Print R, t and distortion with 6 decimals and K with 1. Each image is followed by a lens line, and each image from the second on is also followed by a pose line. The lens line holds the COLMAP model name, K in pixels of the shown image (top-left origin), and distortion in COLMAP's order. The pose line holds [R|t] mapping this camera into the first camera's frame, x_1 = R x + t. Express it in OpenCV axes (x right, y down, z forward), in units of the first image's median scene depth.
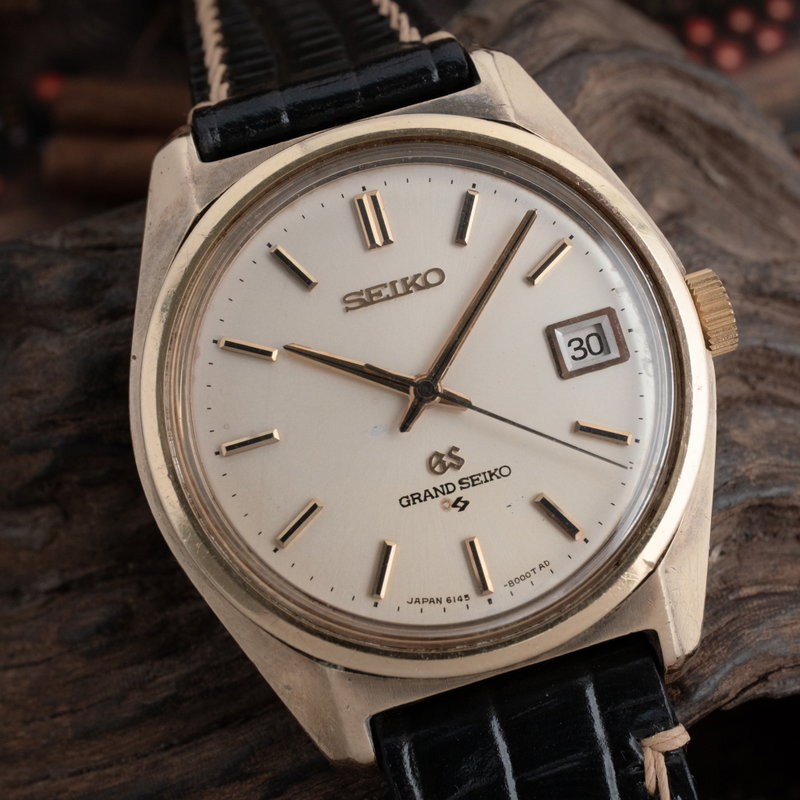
lens RADIAL K [[1501.1, 0, 401.5], [0, 1501.1, 397.8], [0, 0, 1]] dist [0.046628, 0.000000]
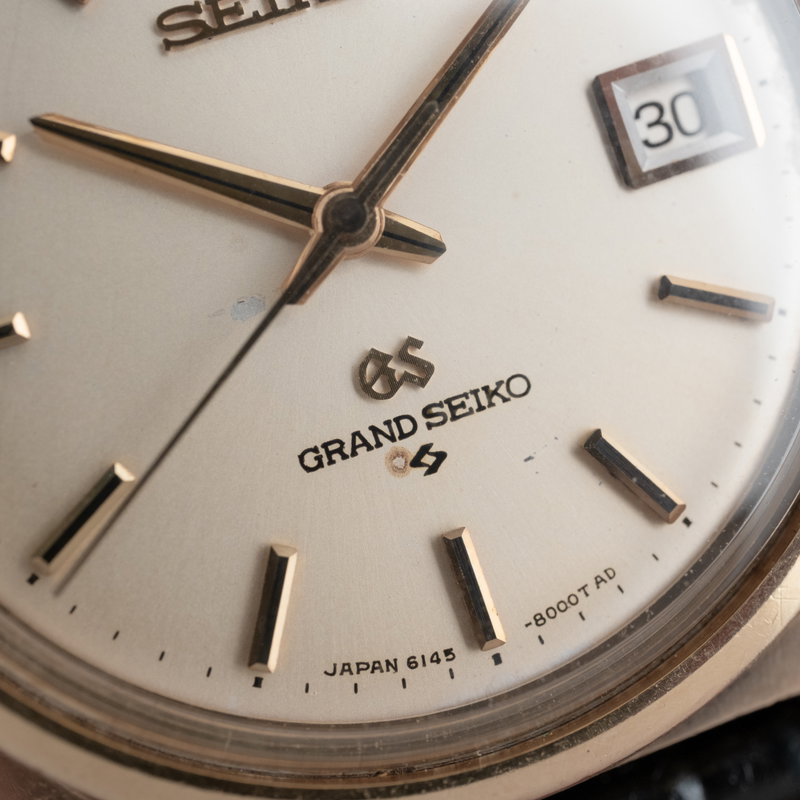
lens RADIAL K [[1501.1, 0, 411.7], [0, 1501.1, 382.5], [0, 0, 1]] dist [0.046628, 0.000000]
pose [[0.991770, -0.040390, 0.121492, -0.022467], [0.028105, 0.994471, 0.101184, -0.001318], [-0.124907, -0.096937, 0.987422, 0.533900]]
